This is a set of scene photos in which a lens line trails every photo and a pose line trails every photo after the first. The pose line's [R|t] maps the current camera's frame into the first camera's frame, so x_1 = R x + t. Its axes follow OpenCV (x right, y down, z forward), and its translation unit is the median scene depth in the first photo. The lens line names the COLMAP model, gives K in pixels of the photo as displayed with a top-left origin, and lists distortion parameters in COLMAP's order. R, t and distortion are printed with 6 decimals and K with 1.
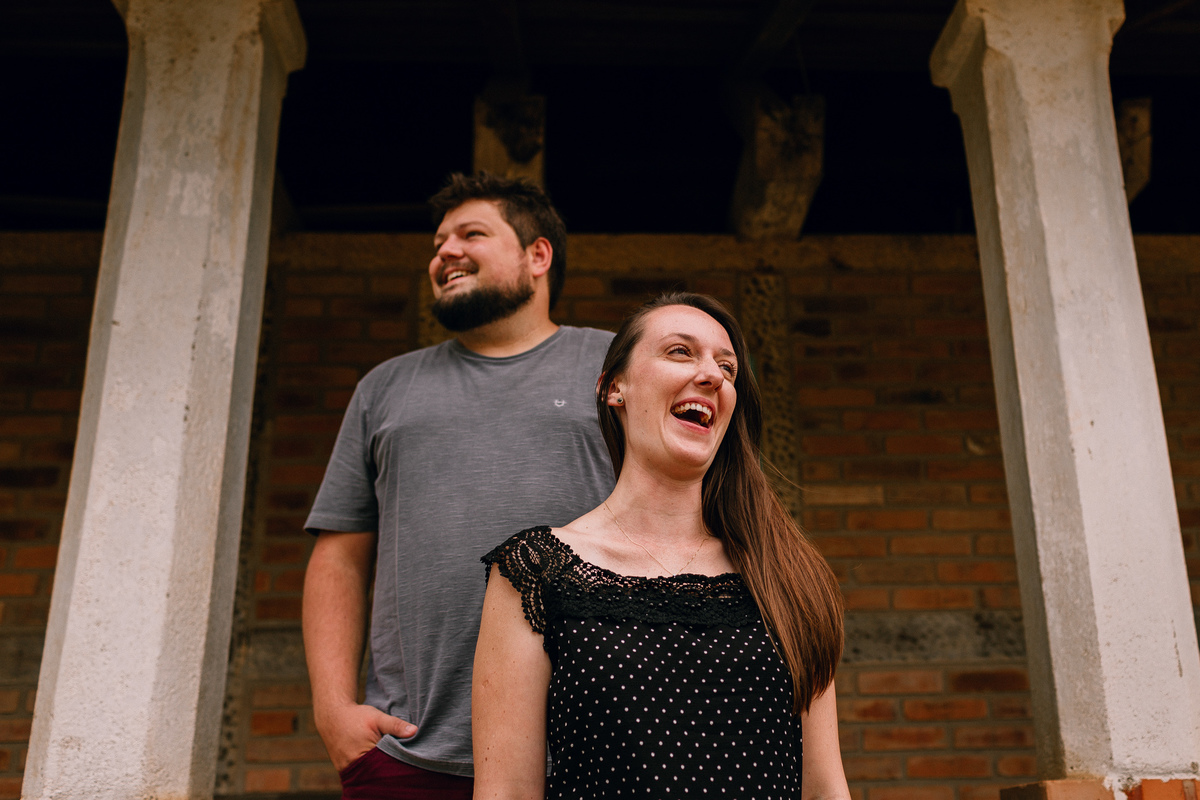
lens RADIAL K [[1242.9, 0, 658.2], [0, 1242.9, 410.3], [0, 0, 1]] dist [0.015869, 0.000000]
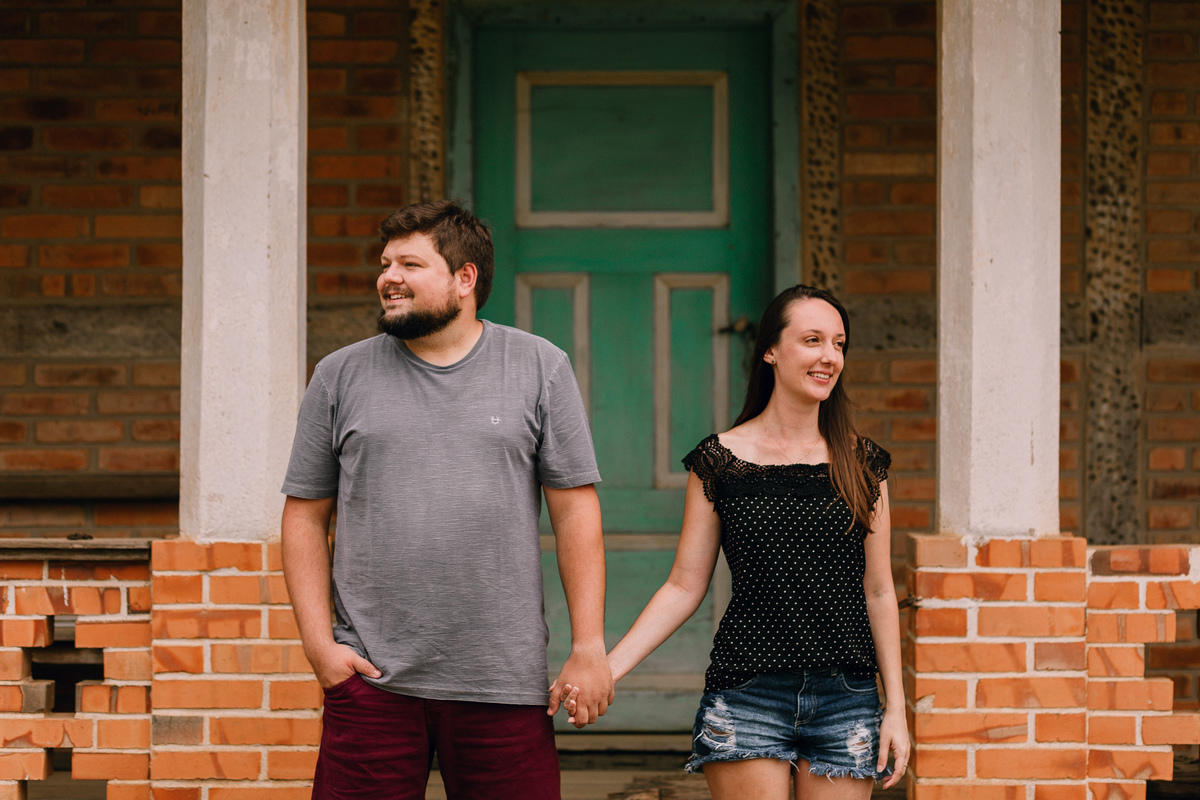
lens RADIAL K [[2983.2, 0, 595.3], [0, 2983.2, 388.2], [0, 0, 1]] dist [0.063225, 0.000000]
pose [[0.995990, 0.023116, -0.086426, 0.204127], [0.008556, 0.937005, 0.349211, -0.846761], [0.089054, -0.348550, 0.933050, -1.708475]]
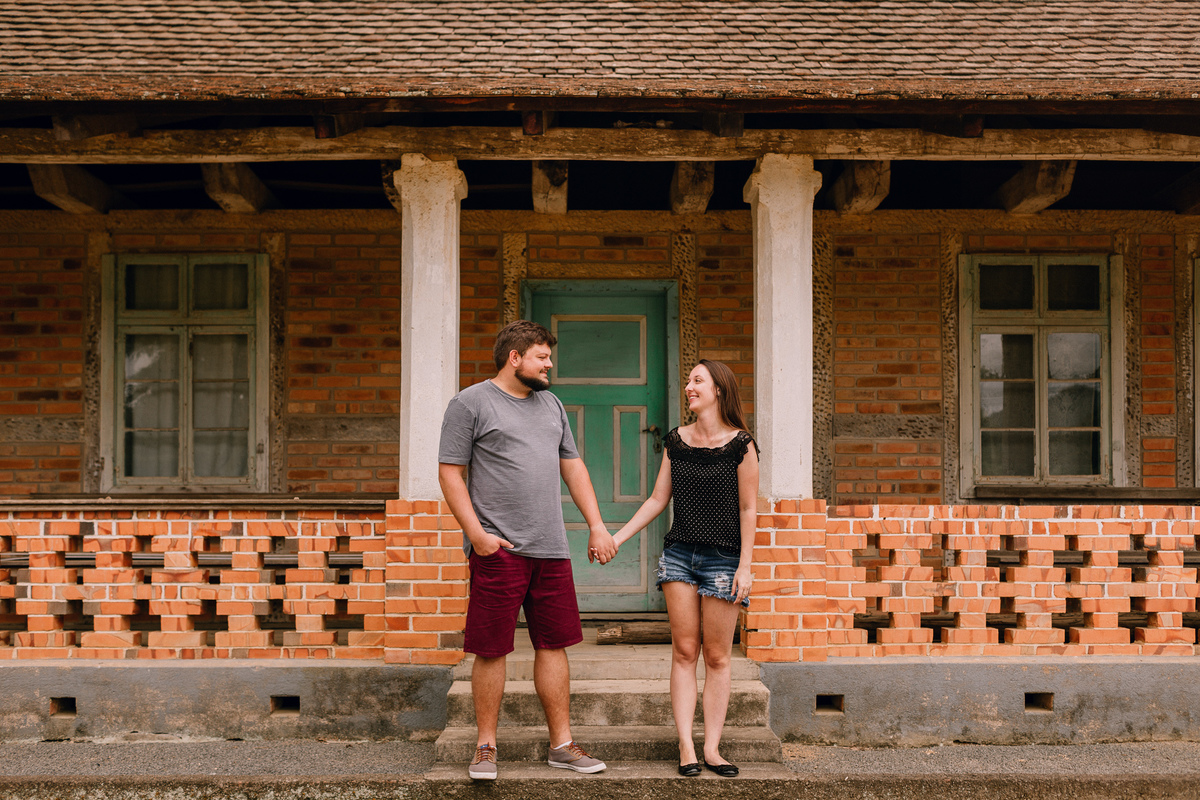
lens RADIAL K [[1242.9, 0, 603.8], [0, 1242.9, 476.8], [0, 0, 1]] dist [0.015869, 0.000000]
pose [[0.997961, 0.022818, -0.059616, 0.139694], [-0.002238, 0.945858, 0.324573, -0.624272], [0.063794, -0.323778, 0.943980, -1.503191]]
